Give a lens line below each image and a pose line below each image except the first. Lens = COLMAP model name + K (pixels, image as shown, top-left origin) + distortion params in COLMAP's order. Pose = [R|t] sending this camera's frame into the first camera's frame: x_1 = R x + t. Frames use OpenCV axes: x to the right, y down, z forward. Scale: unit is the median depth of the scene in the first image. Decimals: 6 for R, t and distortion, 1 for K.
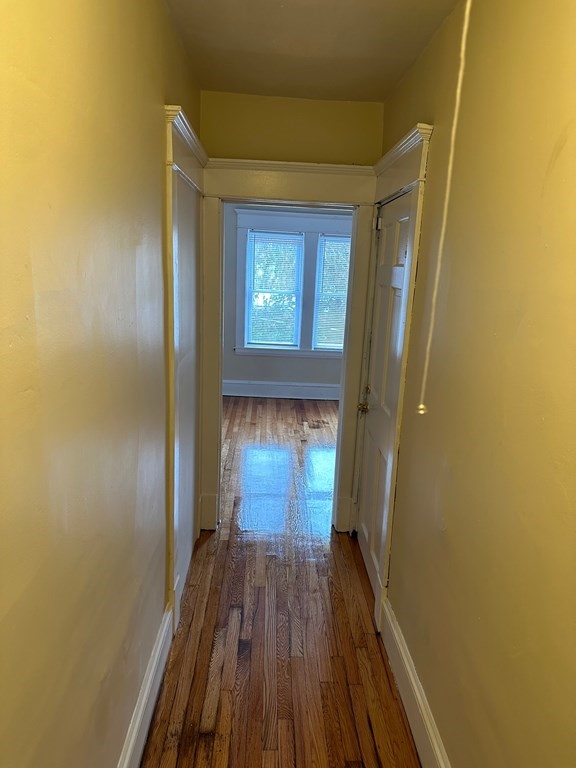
lens RADIAL K [[540.3, 0, 287.5], [0, 540.3, 386.4], [0, 0, 1]] dist [0.025482, -0.038902]
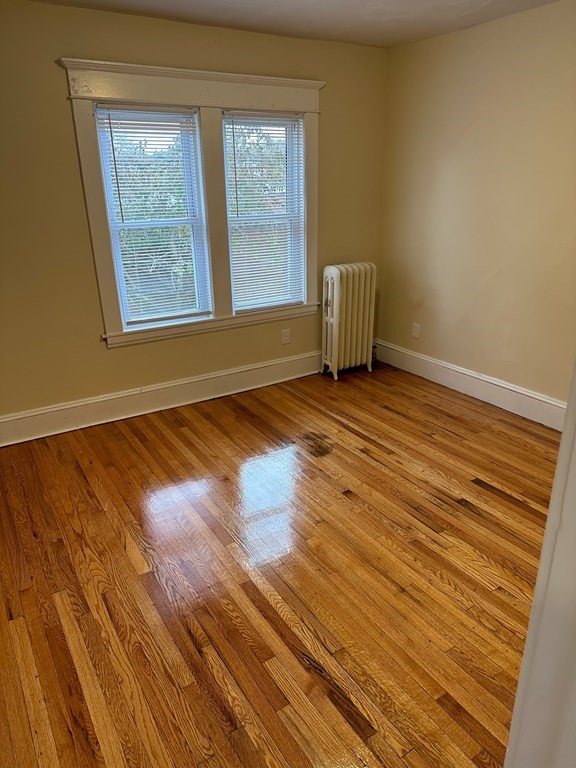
lens RADIAL K [[540.3, 0, 281.4], [0, 540.3, 386.7], [0, 0, 1]] dist [0.025482, -0.038902]
pose [[0.860053, -0.238720, 0.450912, -0.204172], [0.160460, 0.965499, 0.205096, -0.106629], [-0.484316, -0.104041, 0.868685, 0.435196]]
